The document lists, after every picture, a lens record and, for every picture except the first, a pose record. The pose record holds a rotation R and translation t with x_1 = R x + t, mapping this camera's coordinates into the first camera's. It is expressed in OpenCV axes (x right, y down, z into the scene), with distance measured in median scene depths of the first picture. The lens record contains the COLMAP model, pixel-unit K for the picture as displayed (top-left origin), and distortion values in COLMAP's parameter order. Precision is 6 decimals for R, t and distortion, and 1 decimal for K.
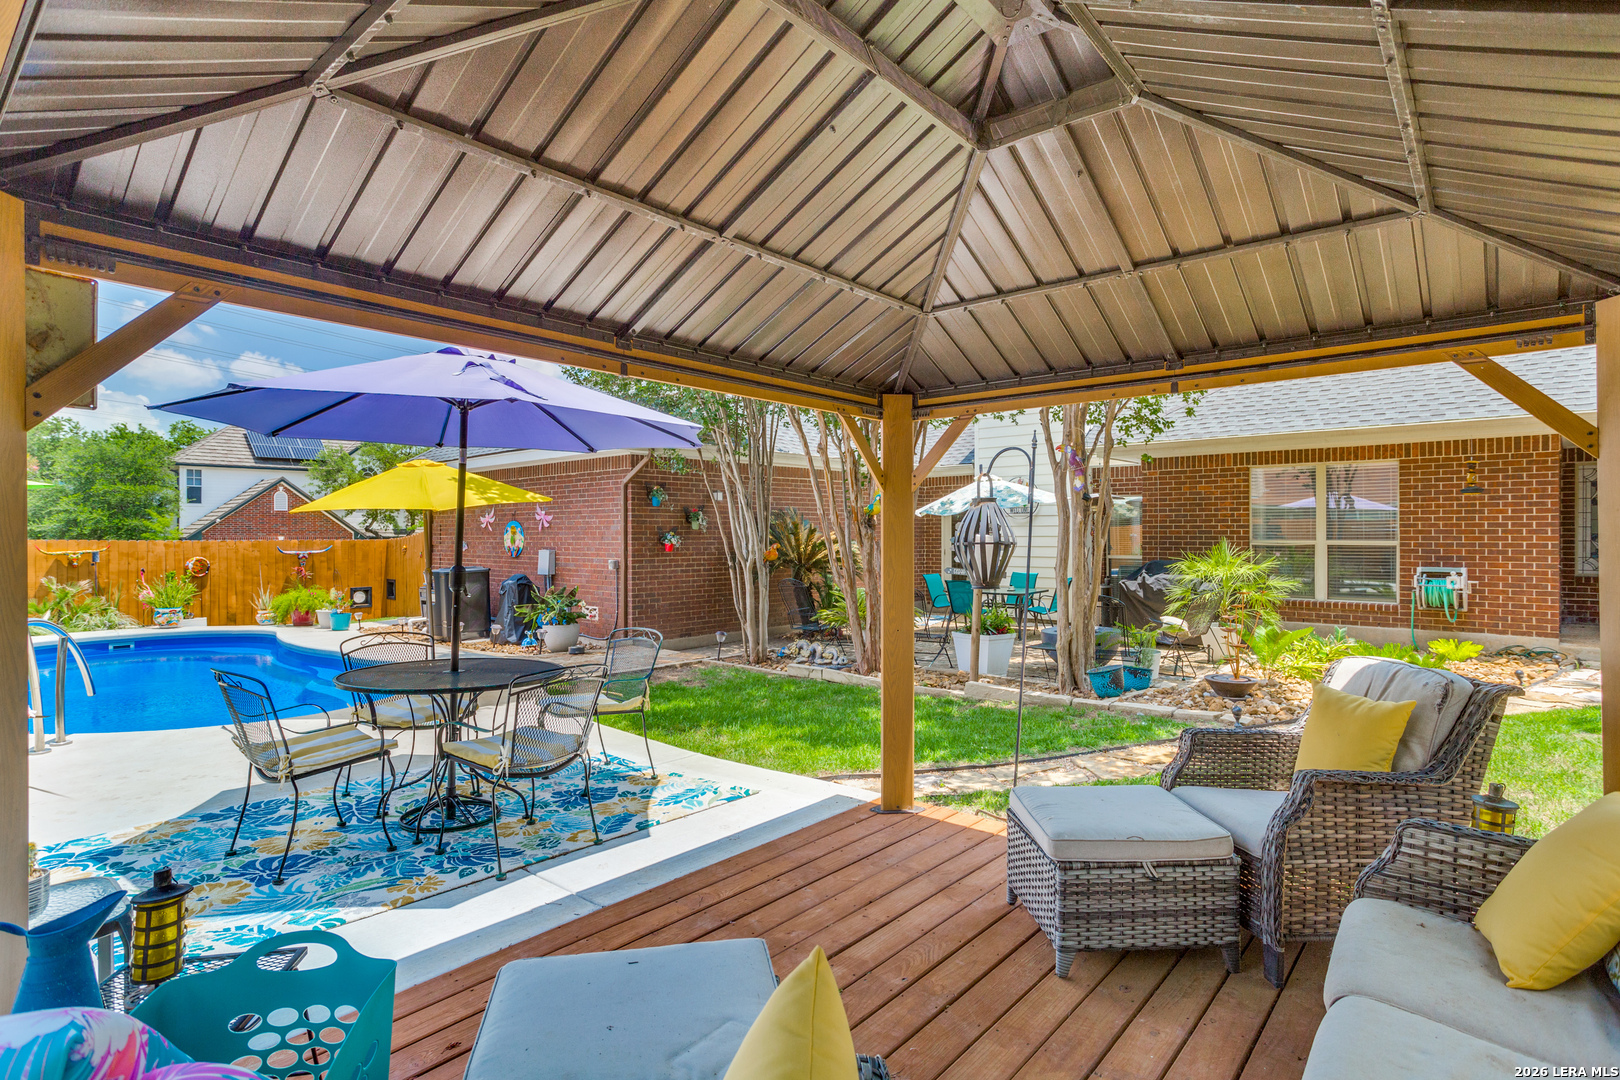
lens RADIAL K [[835.0, 0, 805.0], [0, 835.0, 539.8], [0, 0, 1]] dist [-0.003775, 0.000460]
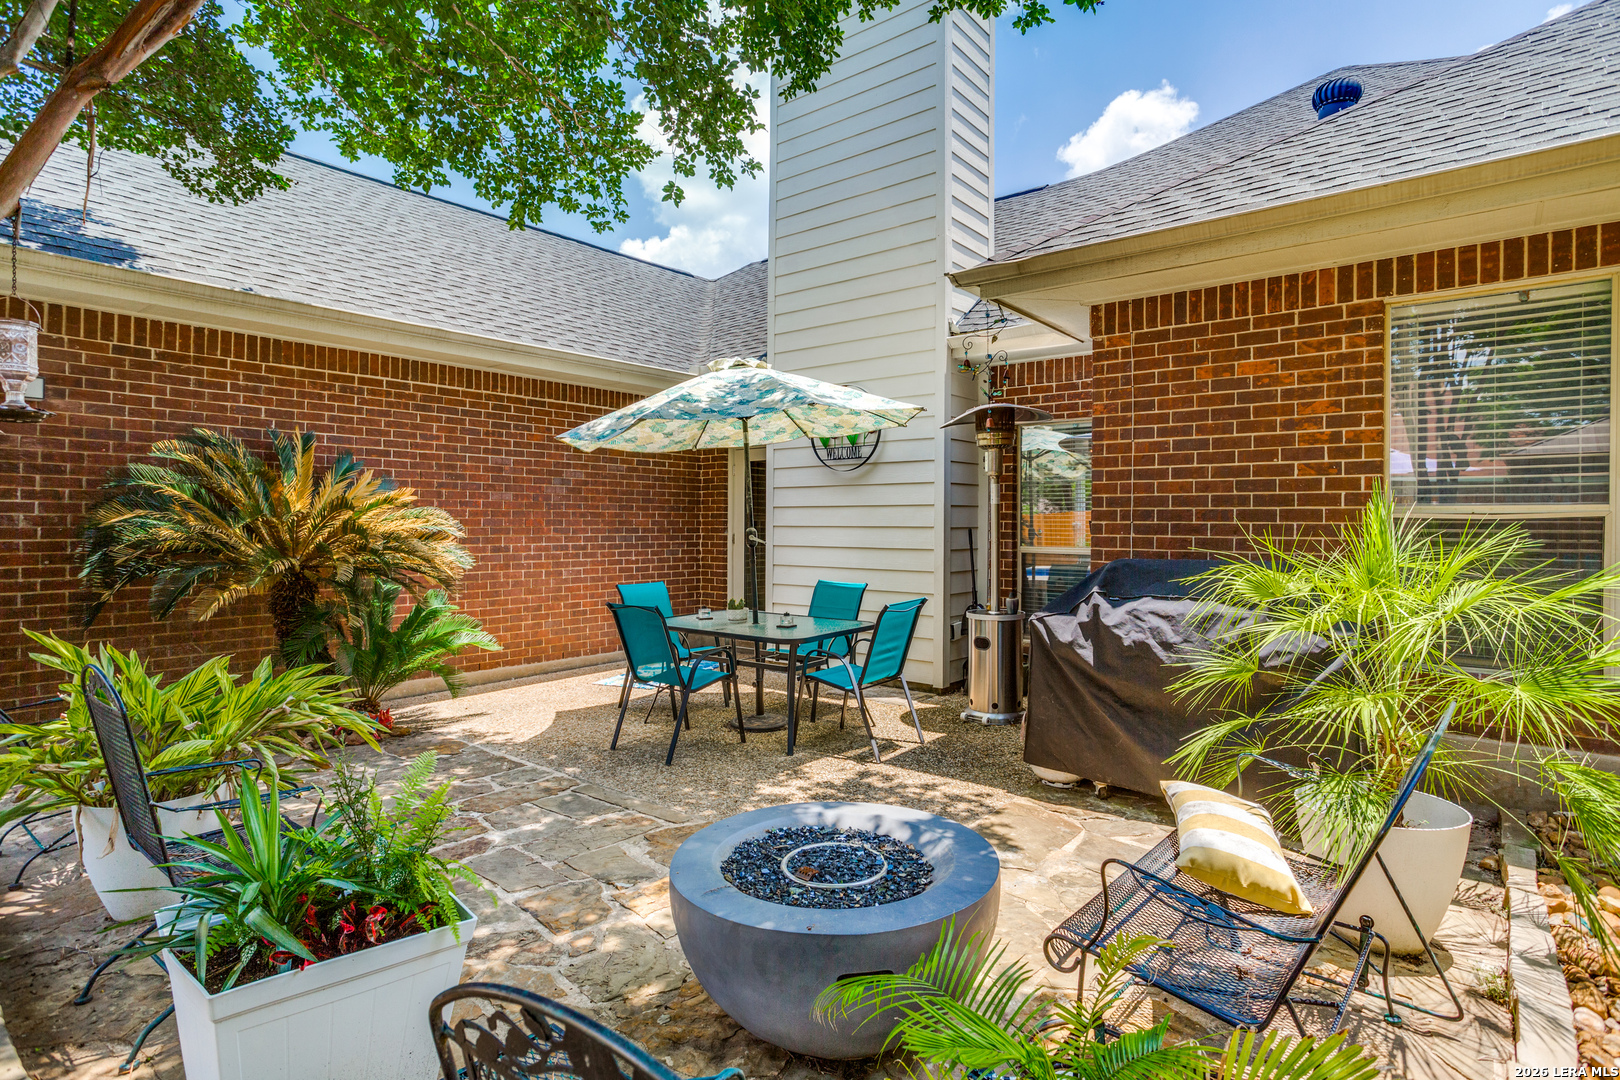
lens RADIAL K [[835.0, 0, 811.3], [0, 835.0, 534.4], [0, 0, 1]] dist [-0.003775, 0.000460]
pose [[0.997648, 0.011900, 0.067500, 0.258450], [-0.011950, 0.999929, 0.000339, 0.015393], [-0.067491, -0.001145, 0.997719, 0.647856]]
